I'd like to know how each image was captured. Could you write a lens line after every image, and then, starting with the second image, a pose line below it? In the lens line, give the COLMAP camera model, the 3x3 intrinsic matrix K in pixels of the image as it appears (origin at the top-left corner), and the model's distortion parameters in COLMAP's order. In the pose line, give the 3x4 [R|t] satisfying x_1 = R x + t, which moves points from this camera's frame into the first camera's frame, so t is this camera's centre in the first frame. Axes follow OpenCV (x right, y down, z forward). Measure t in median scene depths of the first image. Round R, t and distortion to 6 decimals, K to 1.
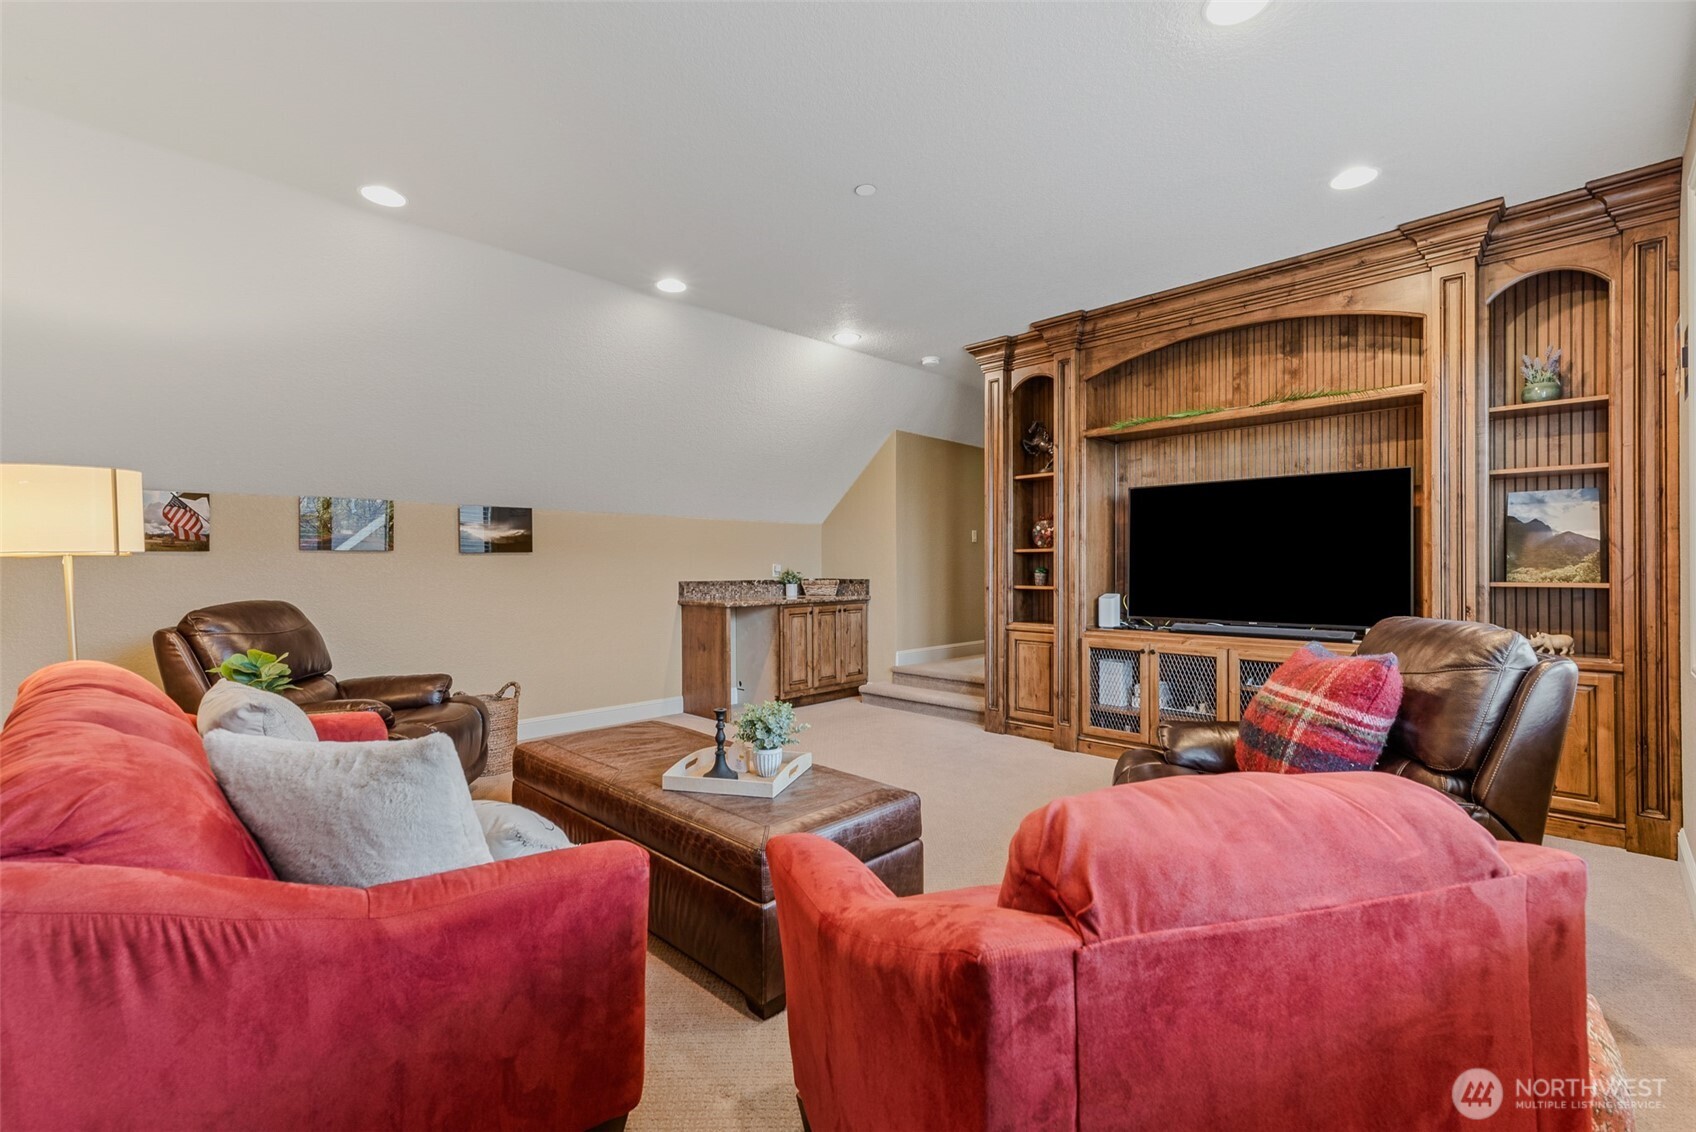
lens RADIAL K [[735.1, 0, 853.2], [0, 735.1, 556.6], [0, 0, 1]] dist [0.011098, -0.000493]
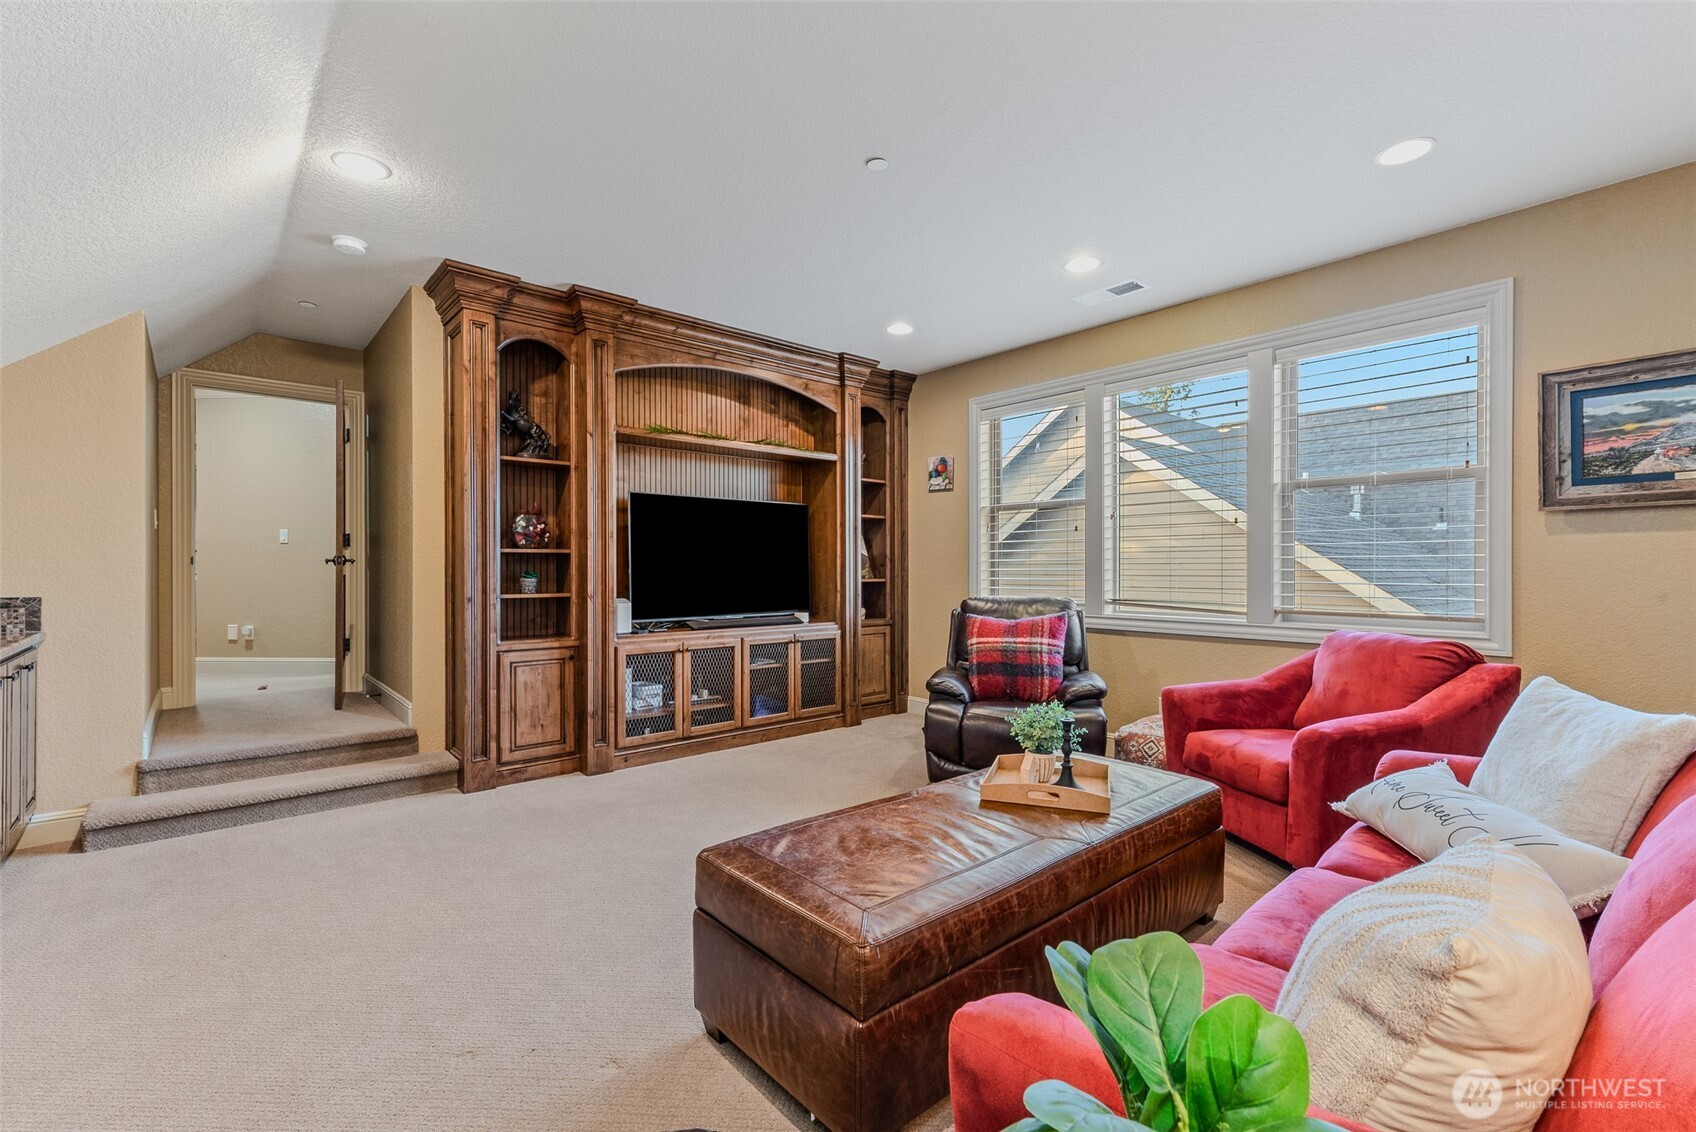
lens RADIAL K [[735.1, 0, 853.2], [0, 735.1, 556.6], [0, 0, 1]] dist [0.011098, -0.000493]
pose [[0.071927, 0.015755, 0.997285, -0.595472], [-0.013179, 0.999803, -0.014845, 0.006468], [-0.997323, -0.012076, 0.072120, 0.630673]]
